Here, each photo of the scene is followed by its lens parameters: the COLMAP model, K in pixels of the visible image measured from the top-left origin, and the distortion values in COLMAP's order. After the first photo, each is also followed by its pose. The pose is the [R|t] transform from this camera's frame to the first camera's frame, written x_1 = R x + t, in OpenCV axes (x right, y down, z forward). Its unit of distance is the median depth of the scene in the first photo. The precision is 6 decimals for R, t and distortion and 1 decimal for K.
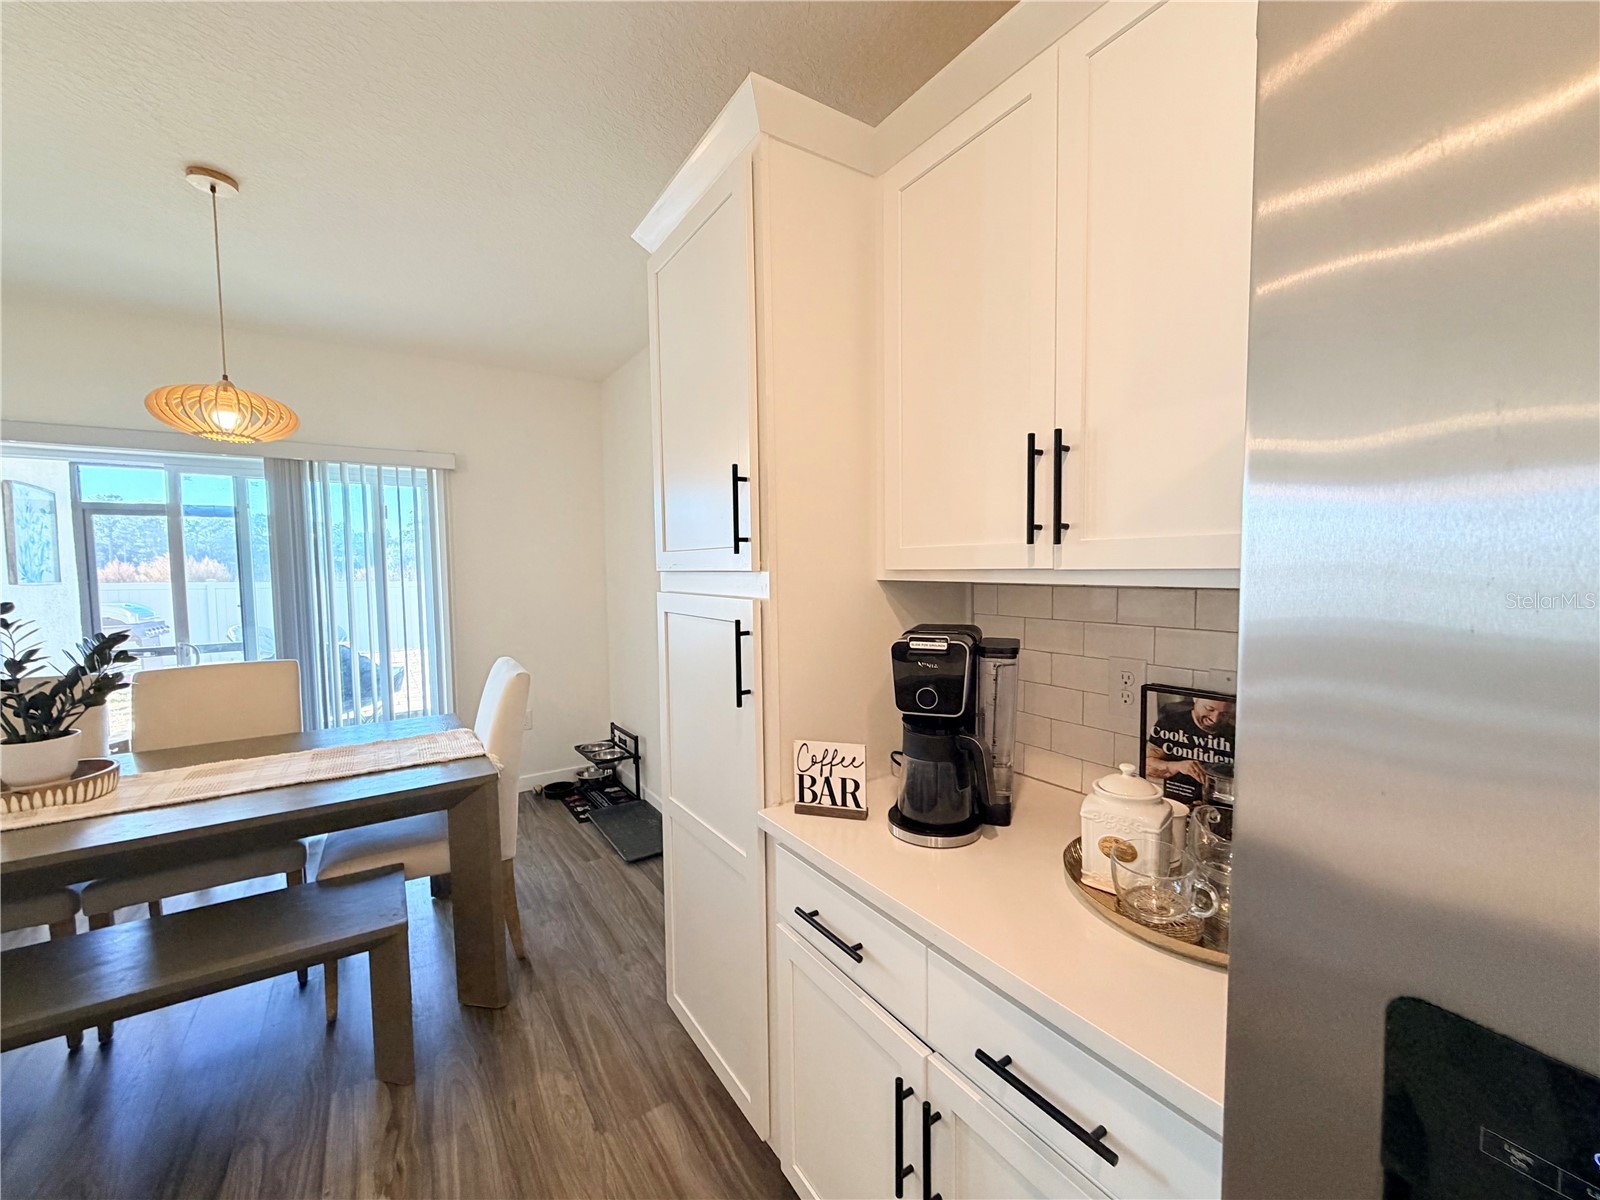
lens RADIAL K [[633.2, 0, 798.6], [0, 633.2, 601.6], [0, 0, 1]] dist [-0.000250, 0.000373]
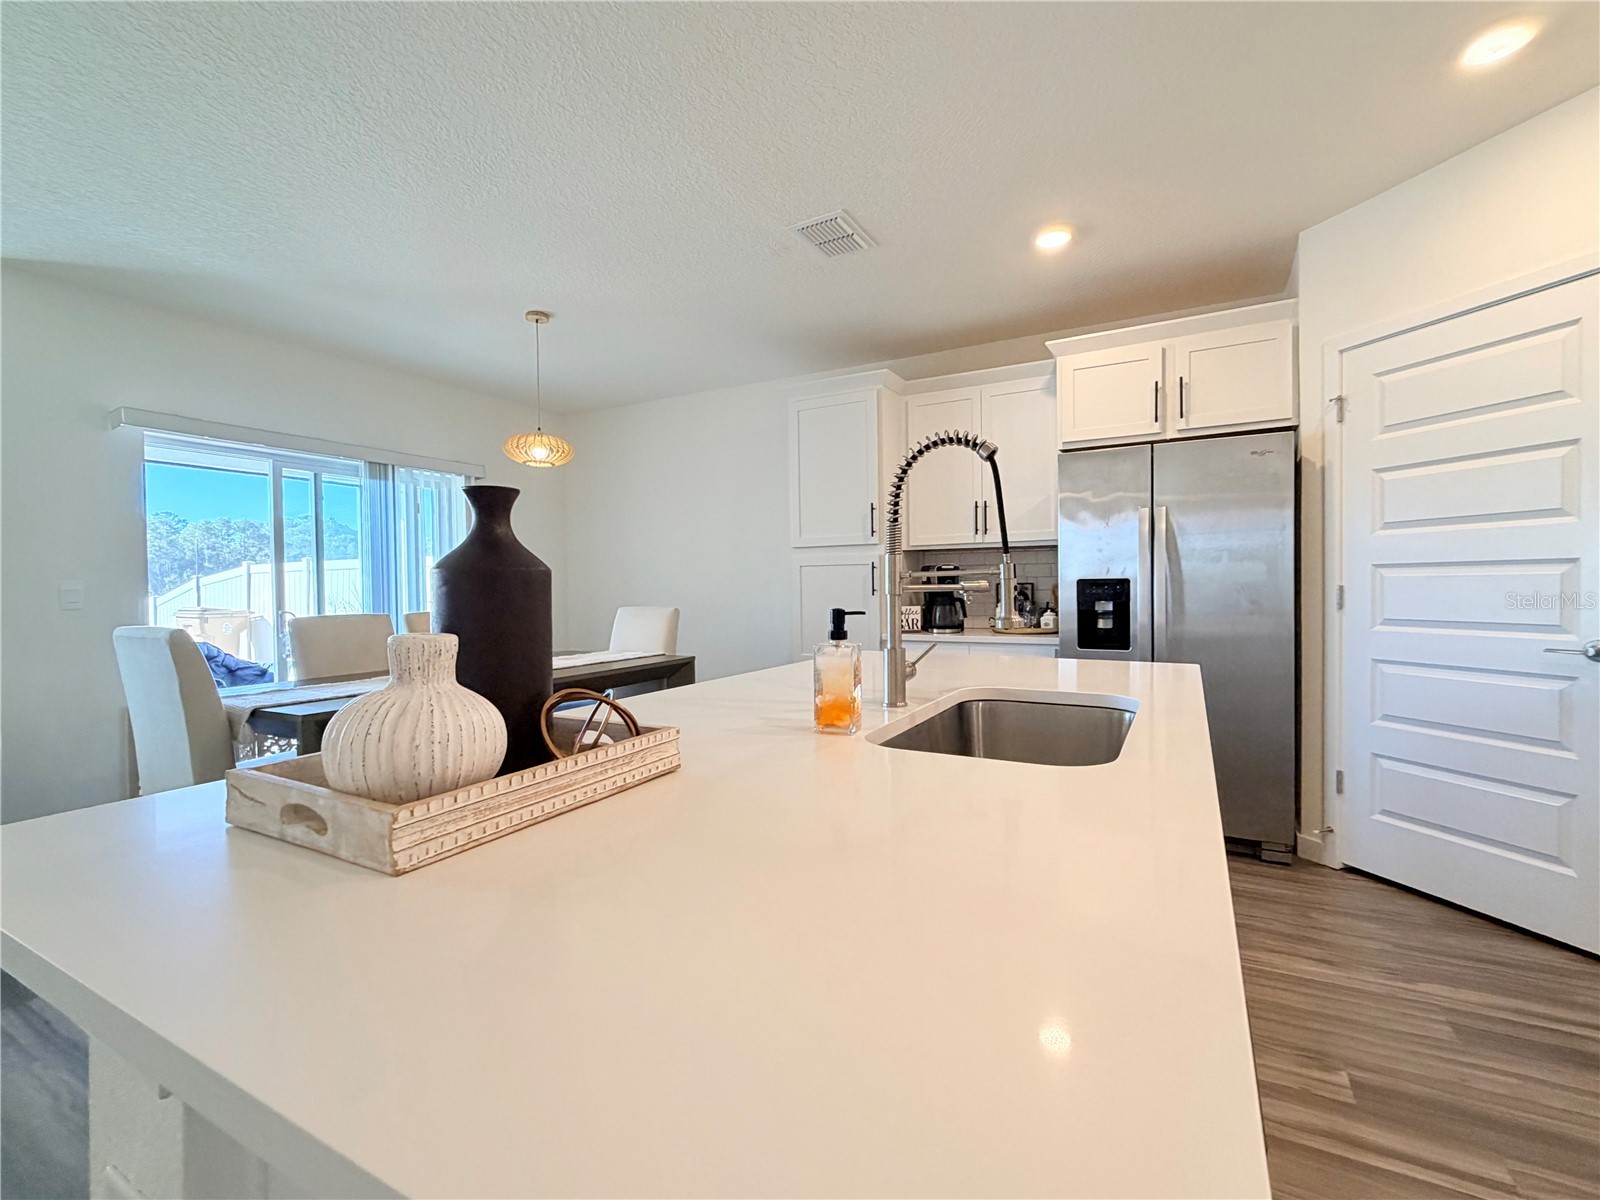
lens RADIAL K [[714.2, 0, 797.2], [0, 714.2, 601.5], [0, 0, 1]] dist [-0.000578, 0.000767]
pose [[0.887375, -0.008873, 0.460962, -1.179921], [0.027981, 0.999008, -0.034633, 0.194106], [-0.460198, 0.043631, 0.886744, -0.998385]]
